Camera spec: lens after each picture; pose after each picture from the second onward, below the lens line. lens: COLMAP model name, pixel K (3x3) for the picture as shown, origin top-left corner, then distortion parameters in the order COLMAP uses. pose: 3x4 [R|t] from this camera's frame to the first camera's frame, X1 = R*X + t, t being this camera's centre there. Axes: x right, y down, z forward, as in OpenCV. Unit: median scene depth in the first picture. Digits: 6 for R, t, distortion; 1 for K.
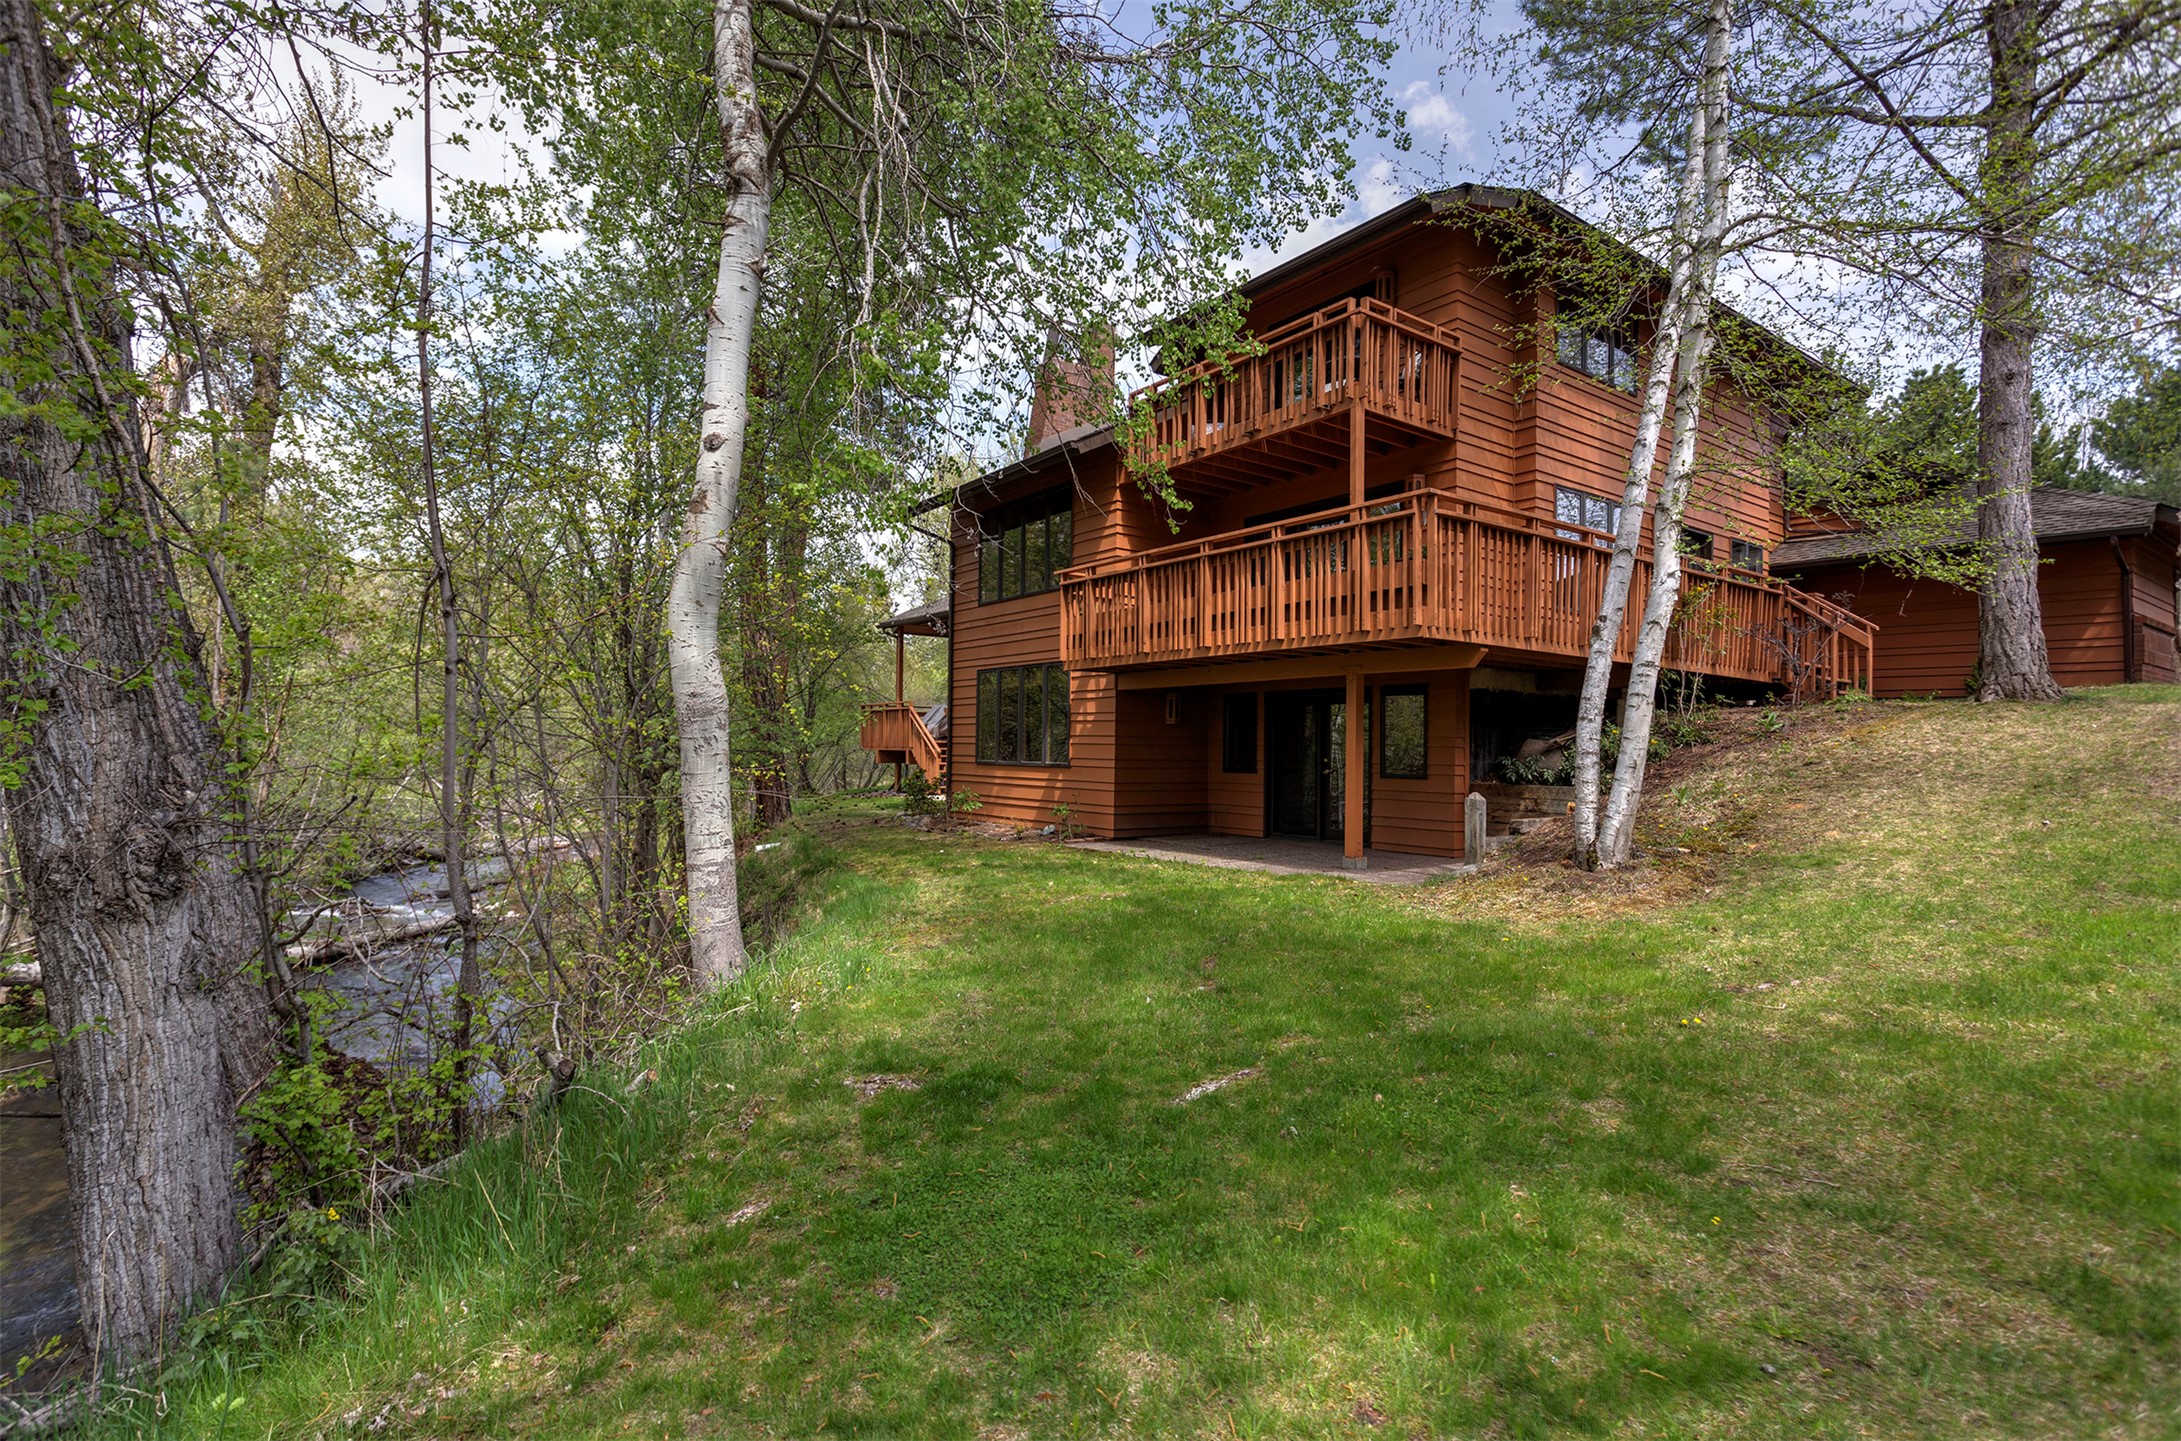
lens RADIAL K [[1018.0, 0, 1091.9], [0, 1018.0, 729.3], [0, 0, 1]] dist [0.001392, 0.000268]
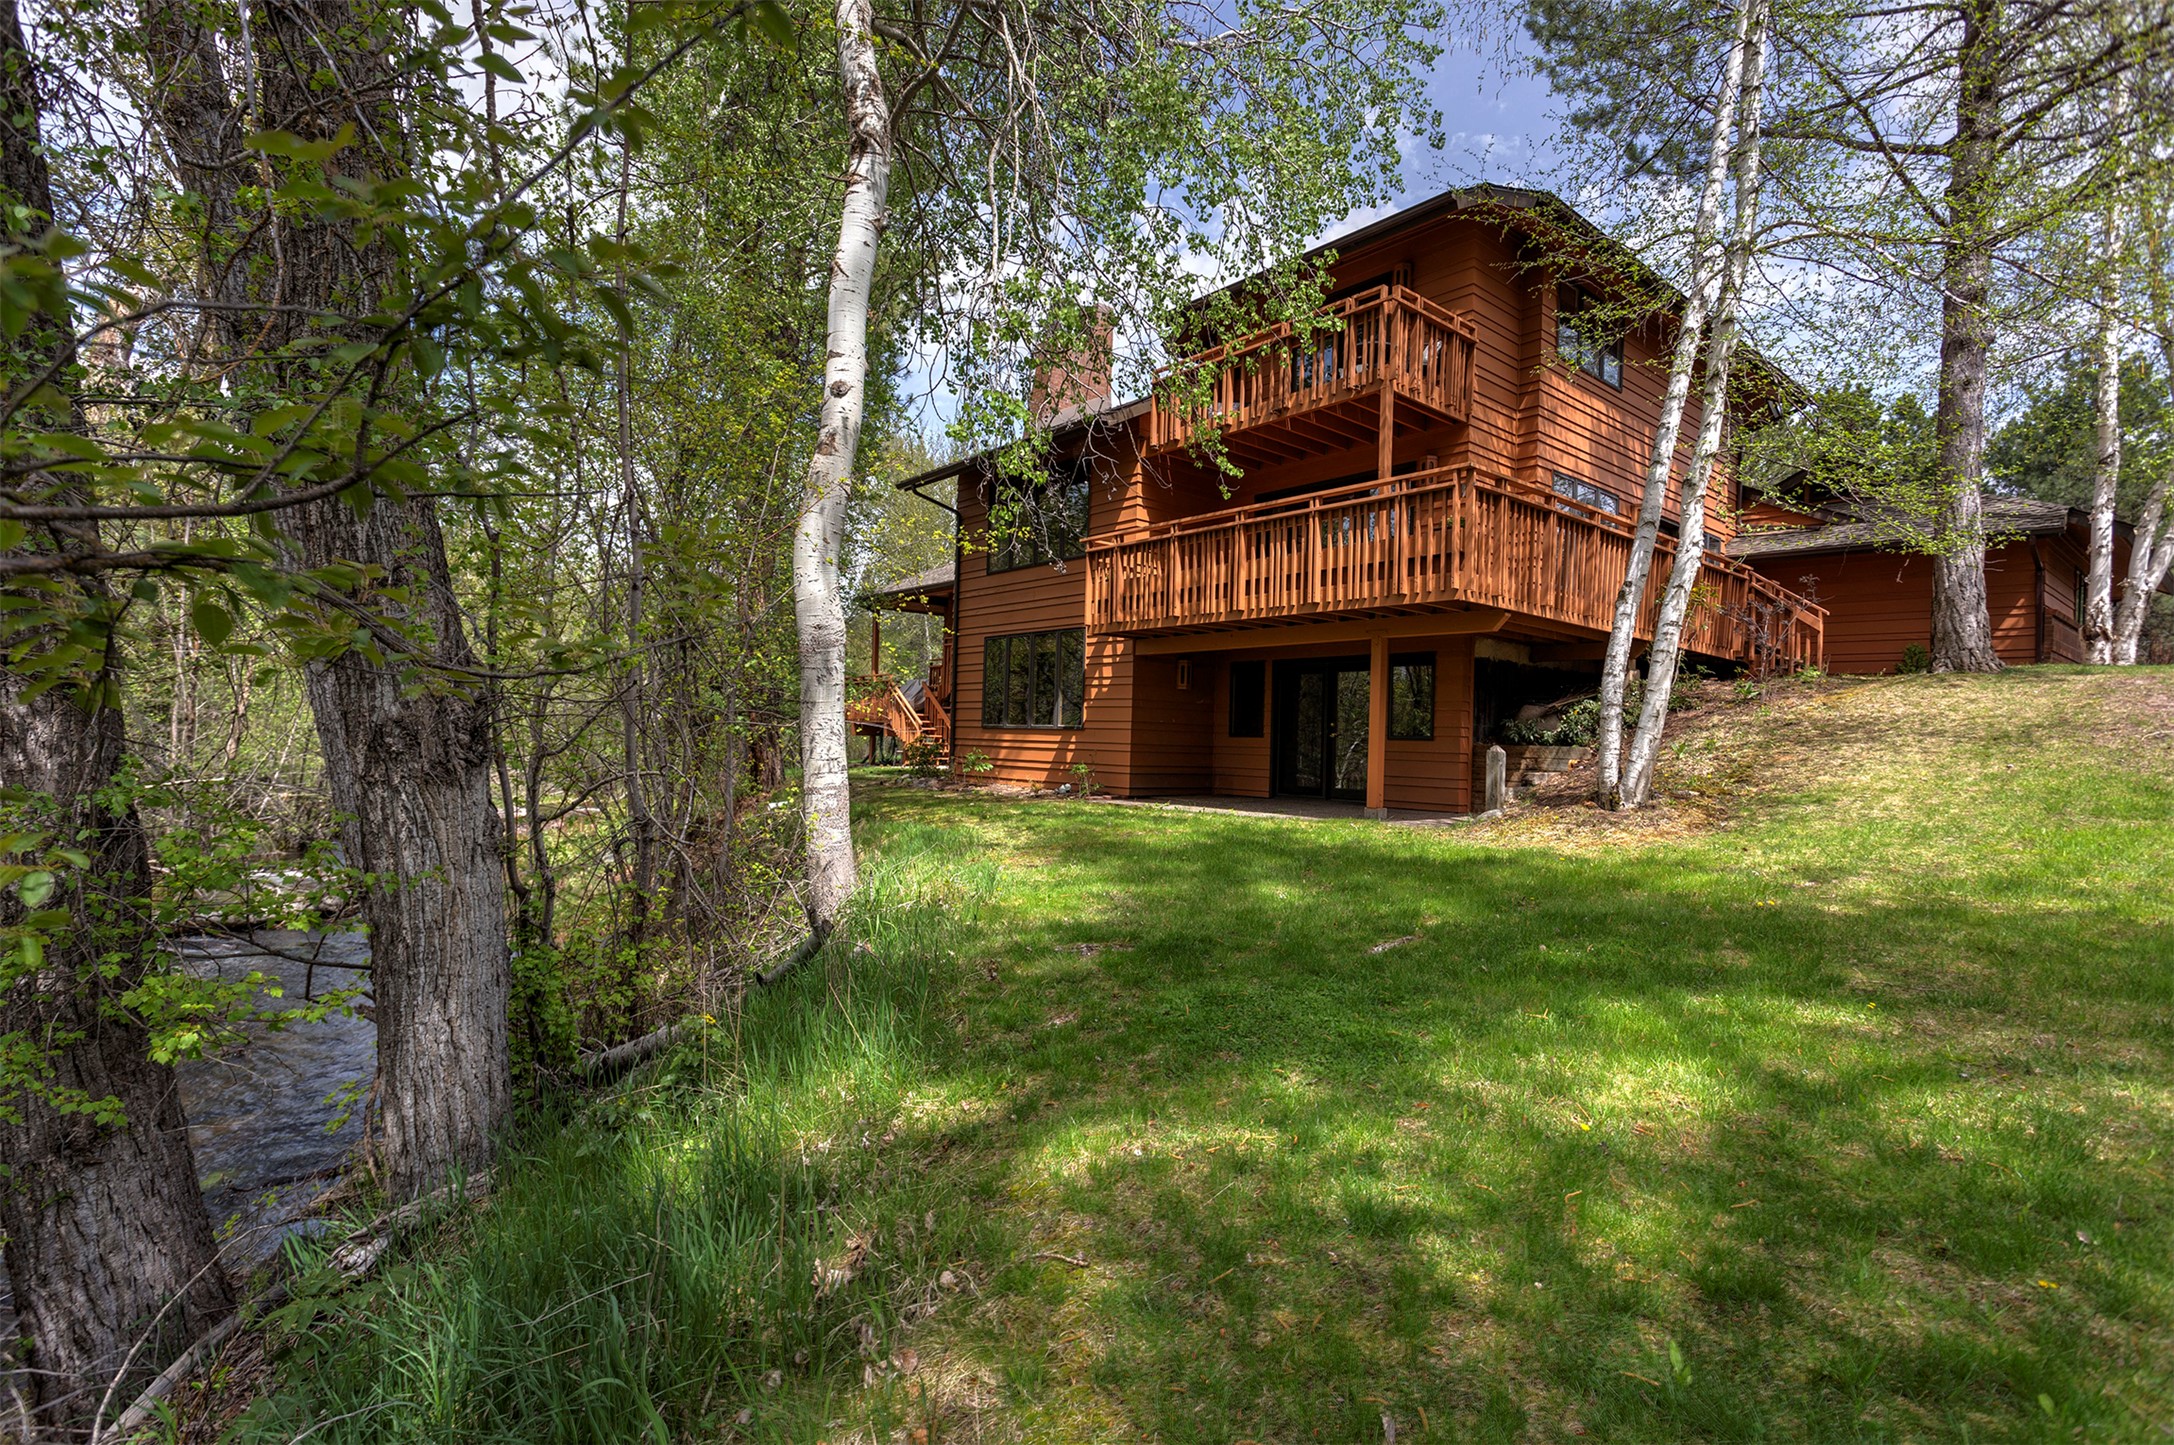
lens RADIAL K [[1016.5, 0, 1081.6], [0, 1016.5, 740.3], [0, 0, 1]] dist [0.001382, 0.000587]
pose [[0.997649, 0.016913, 0.066405, -0.130312], [-0.018086, 0.999690, 0.017107, 0.042685], [-0.066095, -0.018268, 0.997646, -0.054375]]
